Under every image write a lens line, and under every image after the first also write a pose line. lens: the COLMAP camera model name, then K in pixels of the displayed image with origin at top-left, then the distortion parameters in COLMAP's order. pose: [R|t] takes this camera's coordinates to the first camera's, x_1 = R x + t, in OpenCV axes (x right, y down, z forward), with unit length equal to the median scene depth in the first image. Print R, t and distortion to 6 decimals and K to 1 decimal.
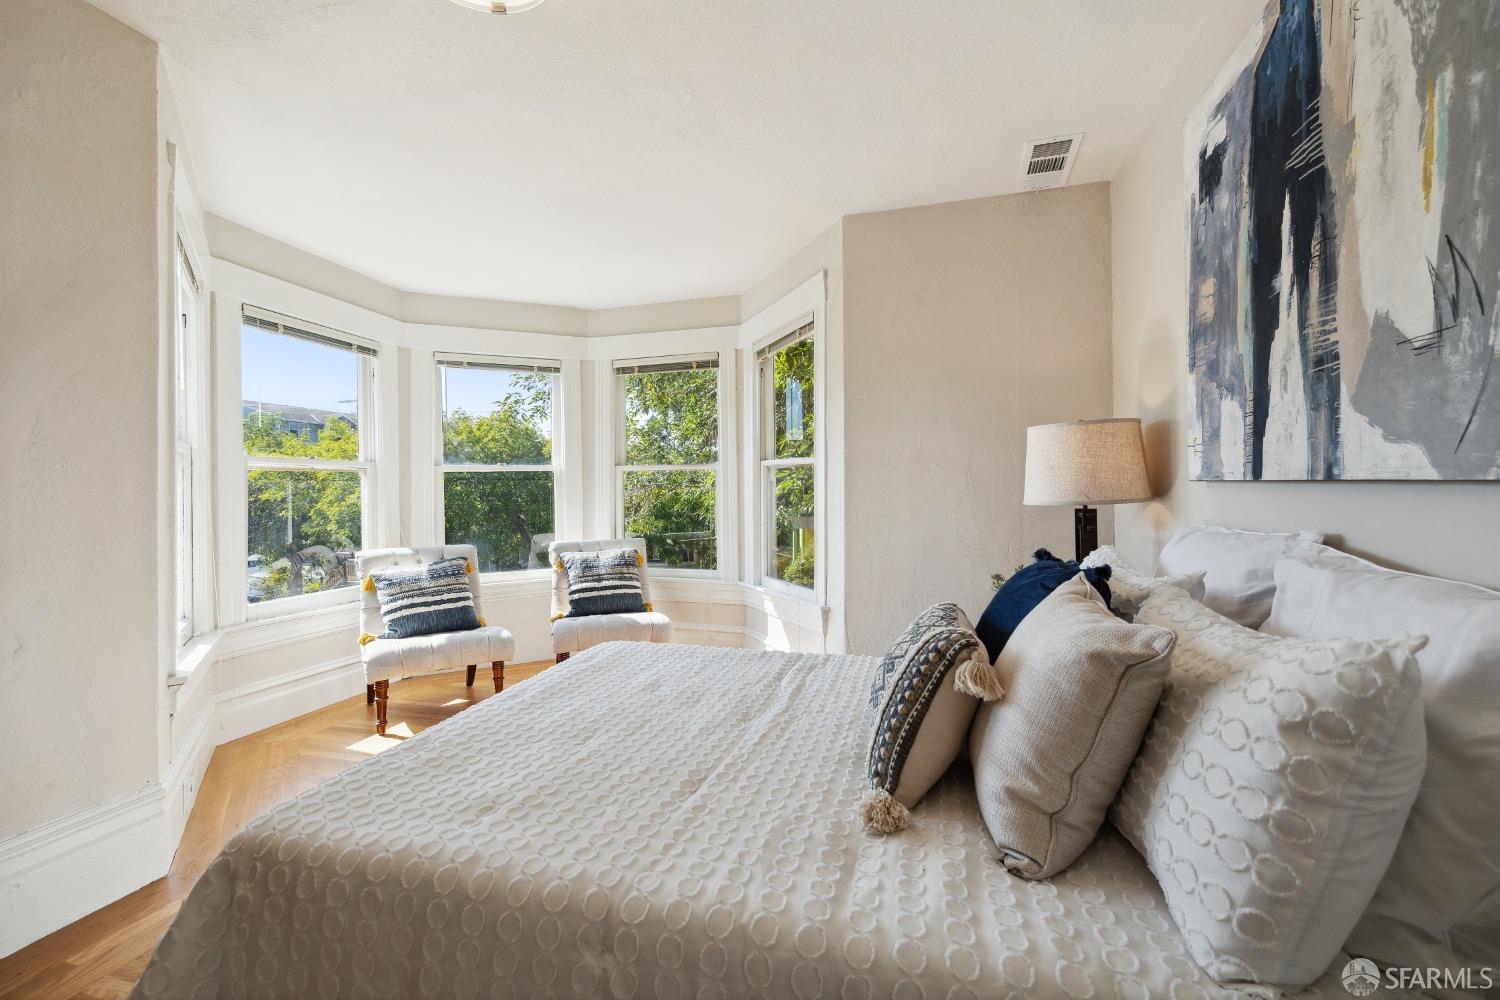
lens RADIAL K [[644.3, 0, 751.3], [0, 644.3, 490.3], [0, 0, 1]] dist [0.001216, -0.000534]
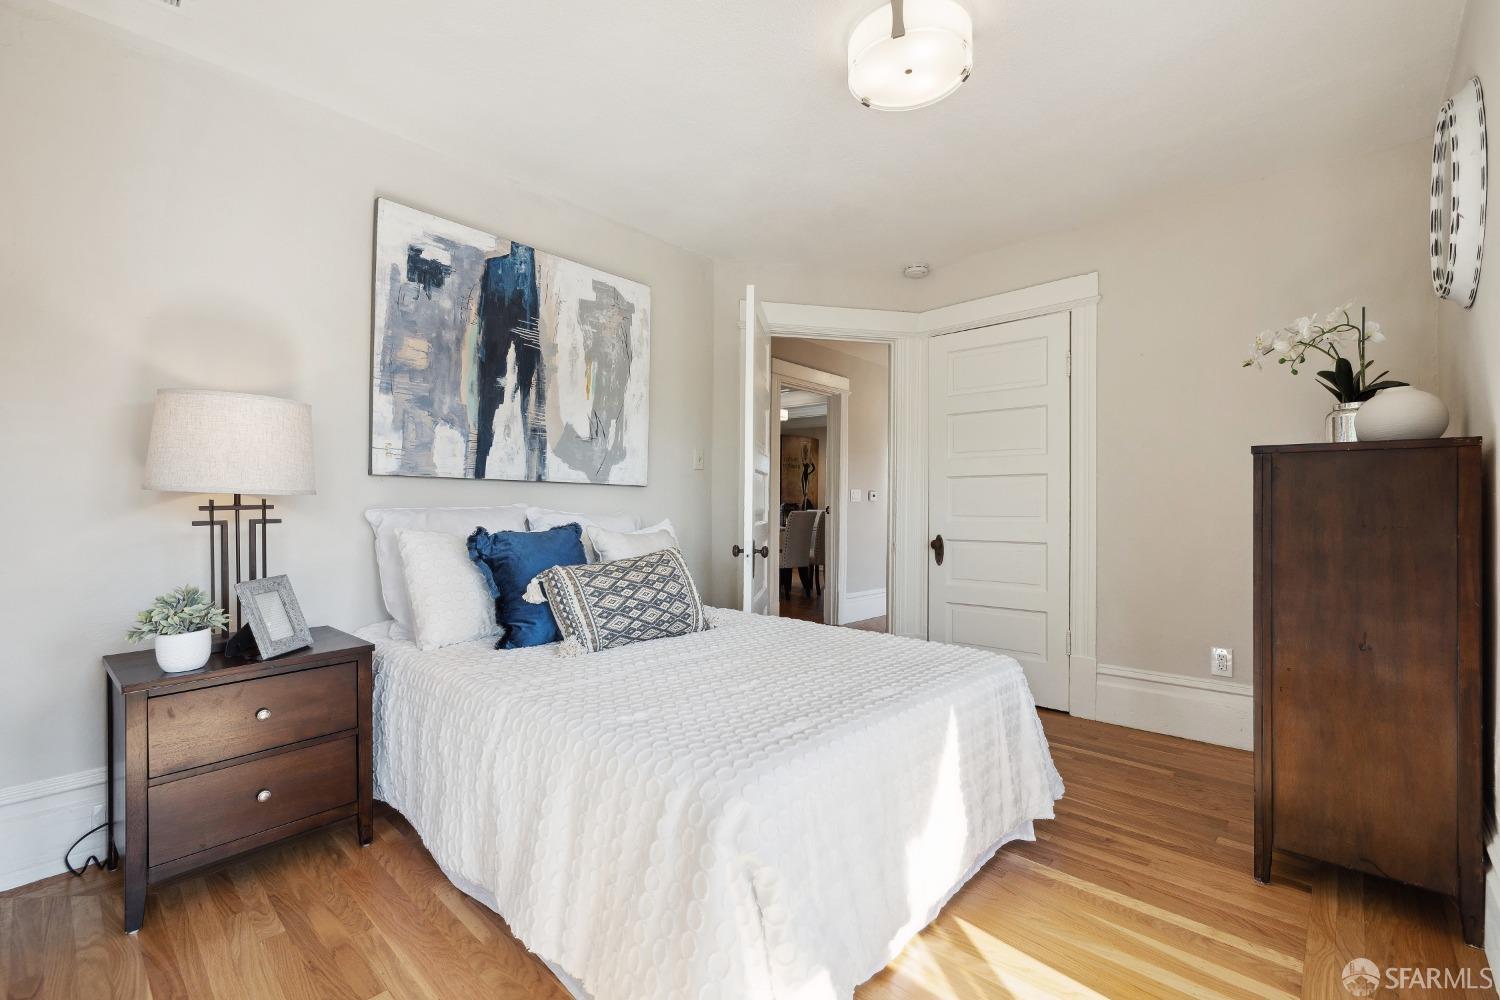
lens RADIAL K [[644.3, 0, 755.8], [0, 644.3, 500.3], [0, 0, 1]] dist [0.001216, -0.000534]
pose [[-0.900843, 0.002362, 0.434138, -0.318924], [0.001197, 0.999995, -0.002958, 0.023036], [-0.434143, -0.002145, -0.900841, 1.027161]]
